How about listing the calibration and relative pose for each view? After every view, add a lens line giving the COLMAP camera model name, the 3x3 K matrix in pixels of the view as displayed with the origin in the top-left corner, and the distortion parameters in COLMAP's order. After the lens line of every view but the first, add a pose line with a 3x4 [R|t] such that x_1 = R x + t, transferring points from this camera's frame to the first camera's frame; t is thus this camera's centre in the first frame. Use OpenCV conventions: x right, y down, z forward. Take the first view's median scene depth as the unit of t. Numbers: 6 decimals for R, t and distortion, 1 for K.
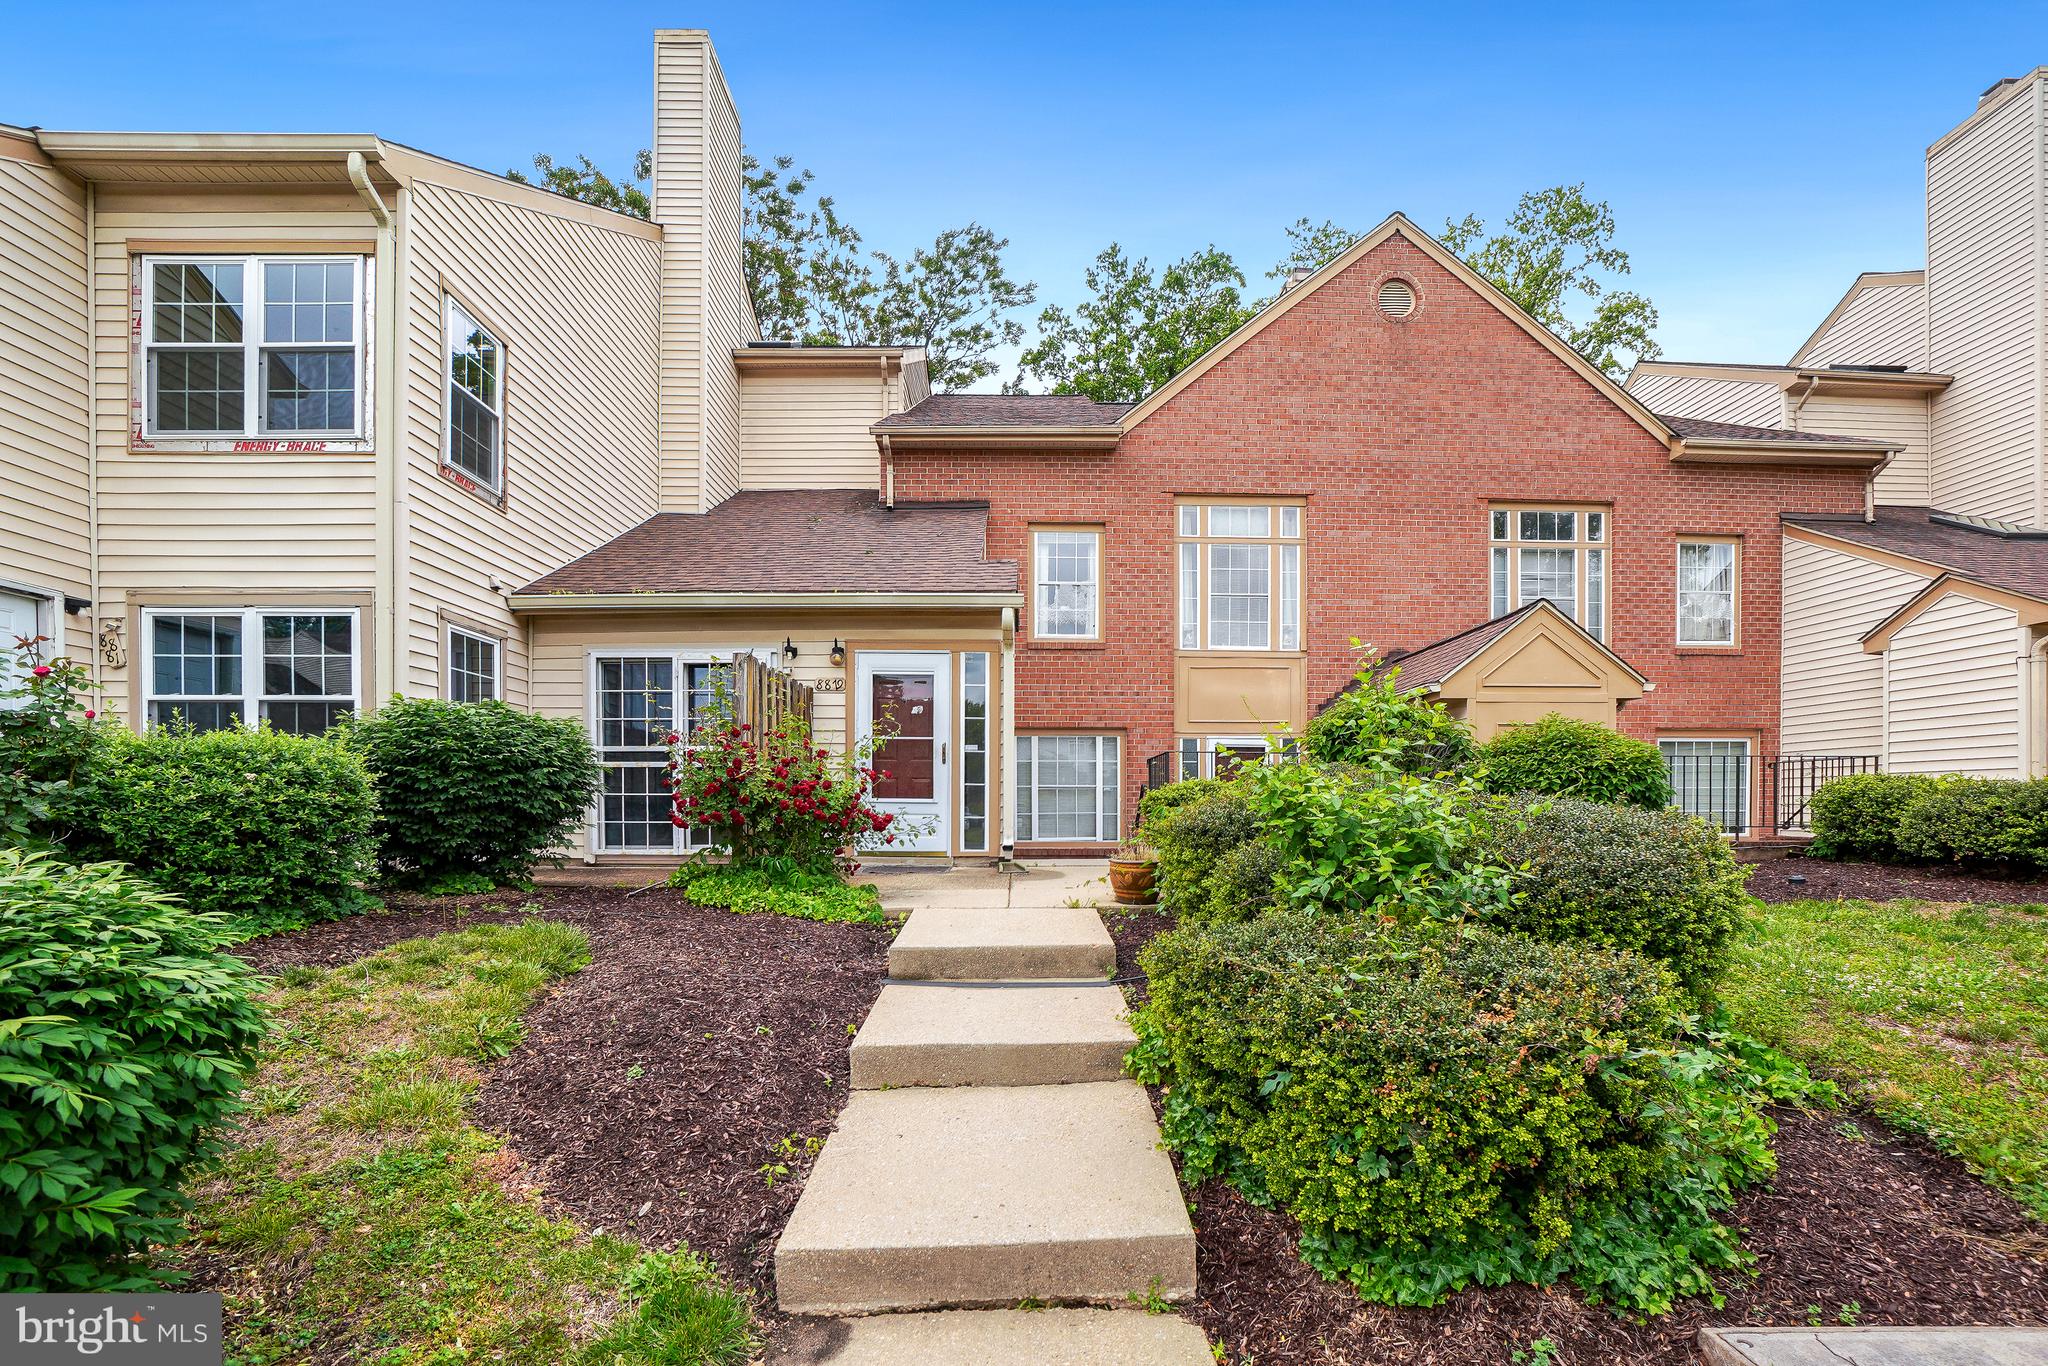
lens RADIAL K [[911.4, 0, 1030.0], [0, 911.4, 684.3], [0, 0, 1]] dist [-0.010004, 0.003074]
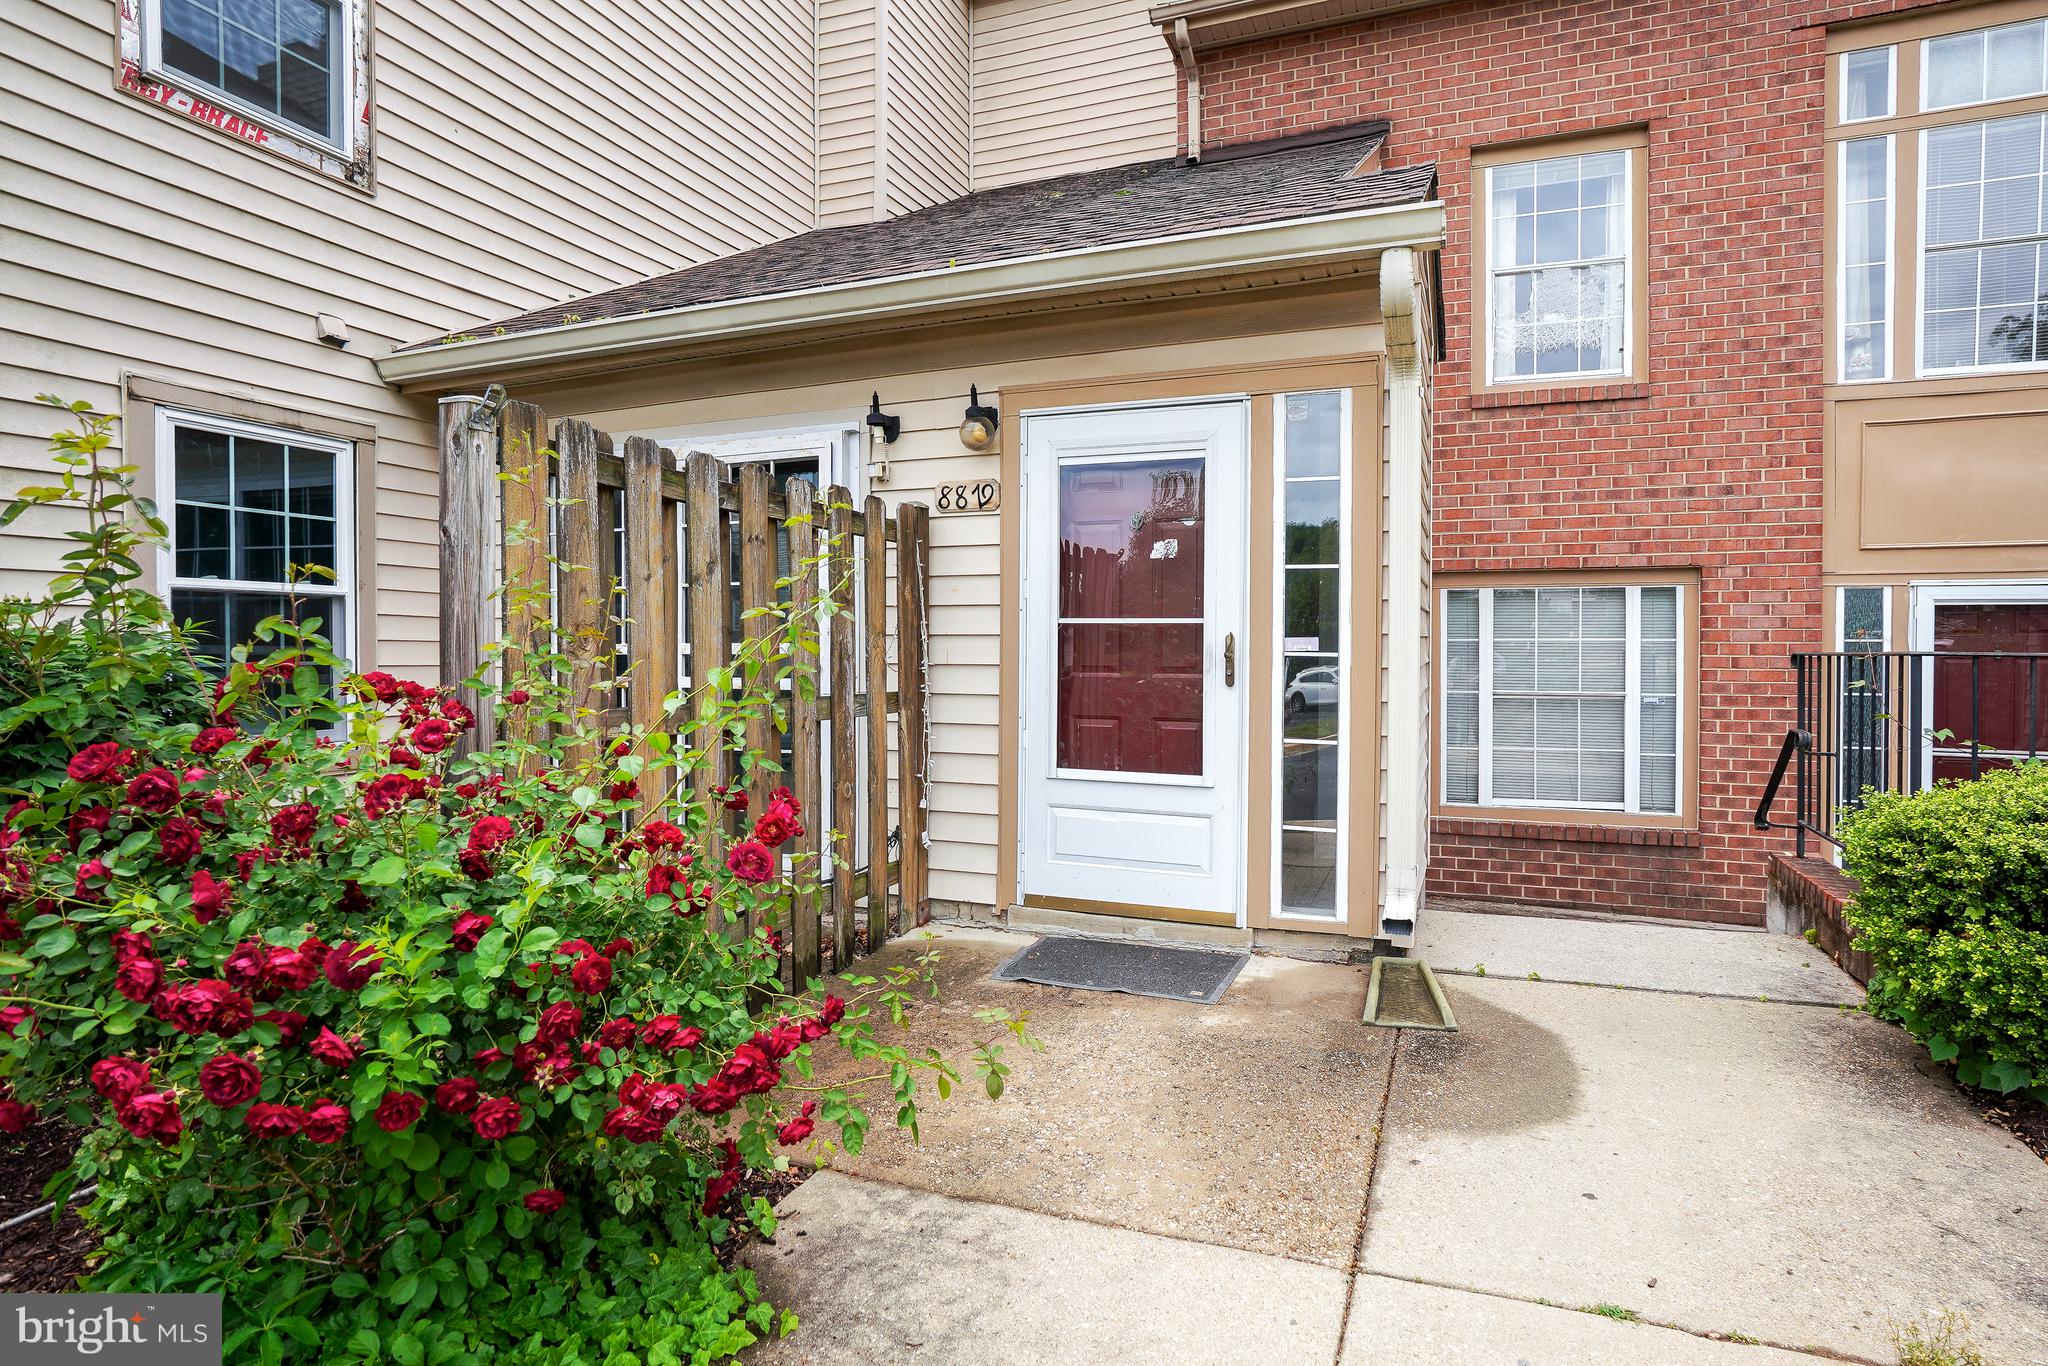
lens RADIAL K [[1117.3, 0, 1031.9], [0, 1117.3, 663.7], [0, 0, 1]] dist [-0.020519, 0.001704]
pose [[0.926613, 0.003912, -0.375996, 0.004828], [0.048620, 0.990305, 0.130123, 0.008099], [0.372860, -0.138855, 0.917439, 0.379982]]
